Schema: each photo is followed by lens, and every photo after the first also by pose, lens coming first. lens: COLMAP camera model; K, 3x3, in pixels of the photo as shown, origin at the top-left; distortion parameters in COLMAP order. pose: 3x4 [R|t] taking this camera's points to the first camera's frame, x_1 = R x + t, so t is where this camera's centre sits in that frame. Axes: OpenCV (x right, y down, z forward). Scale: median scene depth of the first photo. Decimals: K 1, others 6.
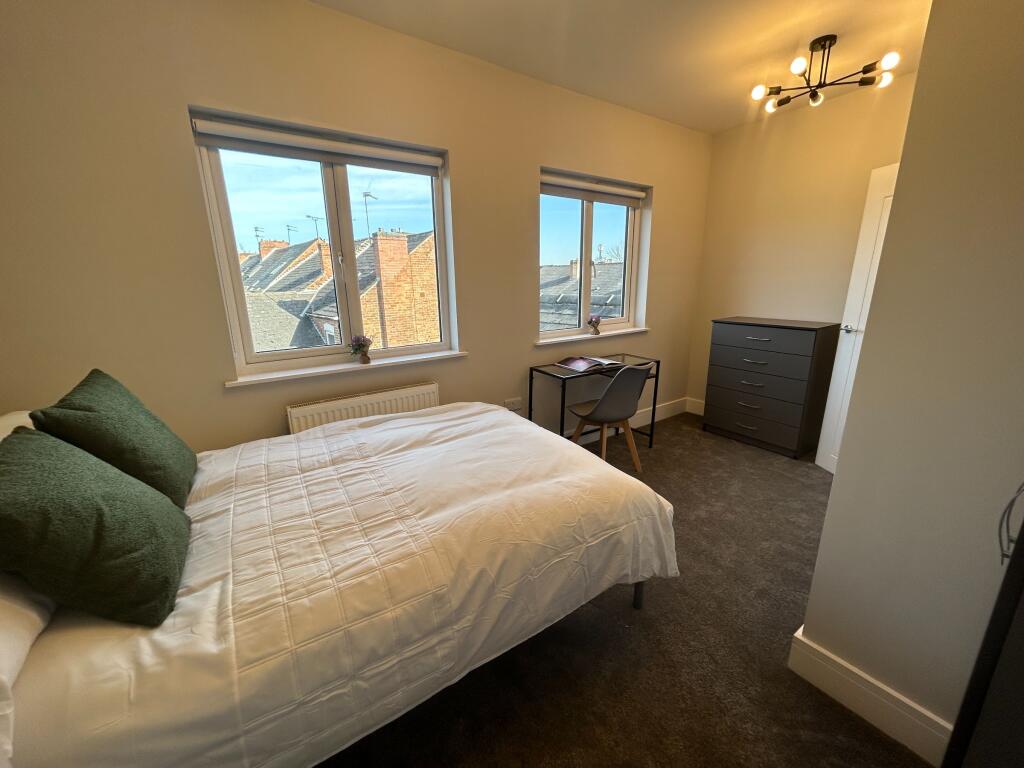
lens RADIAL K [[411.8, 0, 512.3], [0, 411.8, 382.9], [0, 0, 1]] dist [0.001128, 0.000110]
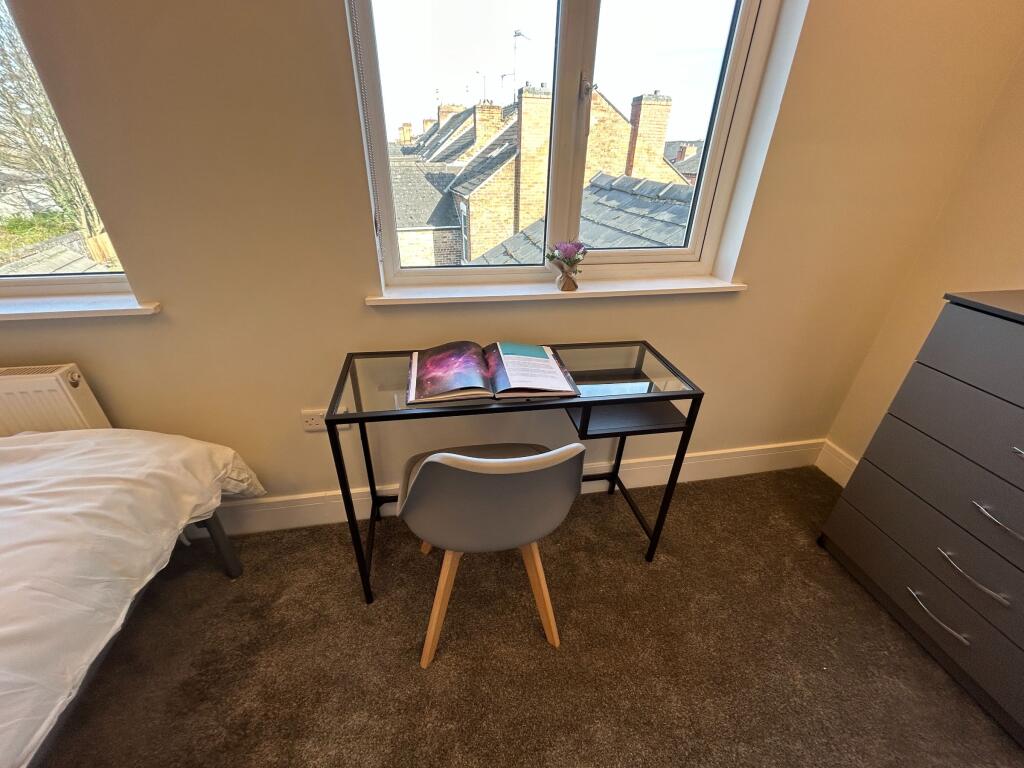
lens RADIAL K [[408.2, 0, 515.5], [0, 408.2, 384.7], [0, 0, 1]] dist [-0.001421, -0.000123]
pose [[0.909728, 0.234056, -0.342948, 0.433057], [-0.137224, 0.949044, 0.283699, -0.185048], [0.391874, -0.211028, 0.895490, 0.809256]]
